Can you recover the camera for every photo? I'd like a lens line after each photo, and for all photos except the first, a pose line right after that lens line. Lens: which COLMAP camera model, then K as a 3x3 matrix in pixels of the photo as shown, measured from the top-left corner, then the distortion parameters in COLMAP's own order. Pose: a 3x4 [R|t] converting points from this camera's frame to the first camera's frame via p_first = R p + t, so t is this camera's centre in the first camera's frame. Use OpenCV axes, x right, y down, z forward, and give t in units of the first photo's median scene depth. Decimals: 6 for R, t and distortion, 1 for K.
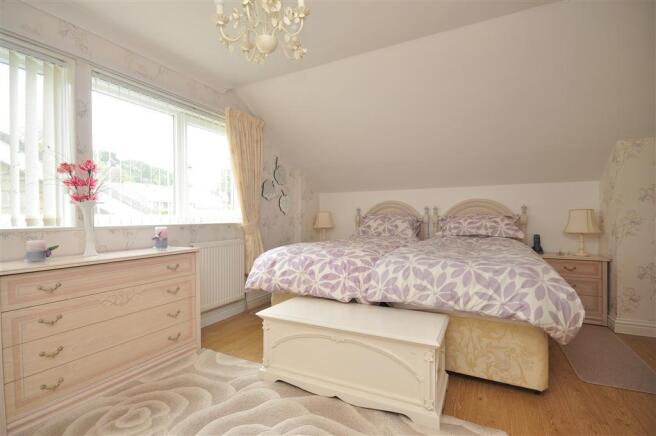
lens RADIAL K [[311.5, 0, 328.5], [0, 311.5, 219.3], [0, 0, 1]] dist [-0.002376, 0.000387]
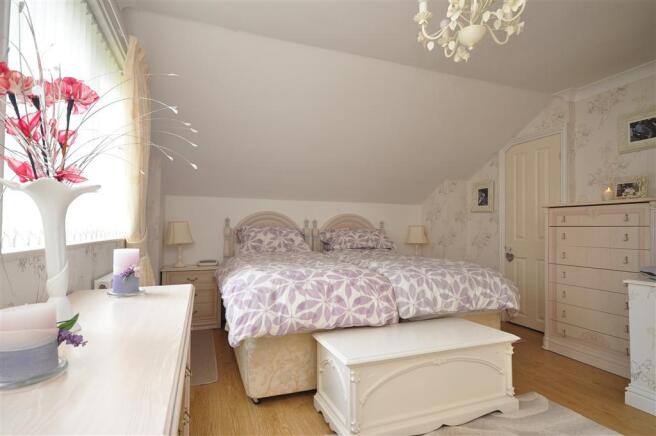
lens RADIAL K [[342.1, 0, 328.0], [0, 342.1, 219.3], [0, 0, 1]] dist [0.006296, -0.000361]
pose [[0.662700, 0.032148, 0.748194, -0.768891], [-0.006008, 0.999274, -0.037615, -0.002842], [-0.748861, 0.020432, 0.662413, 0.440320]]
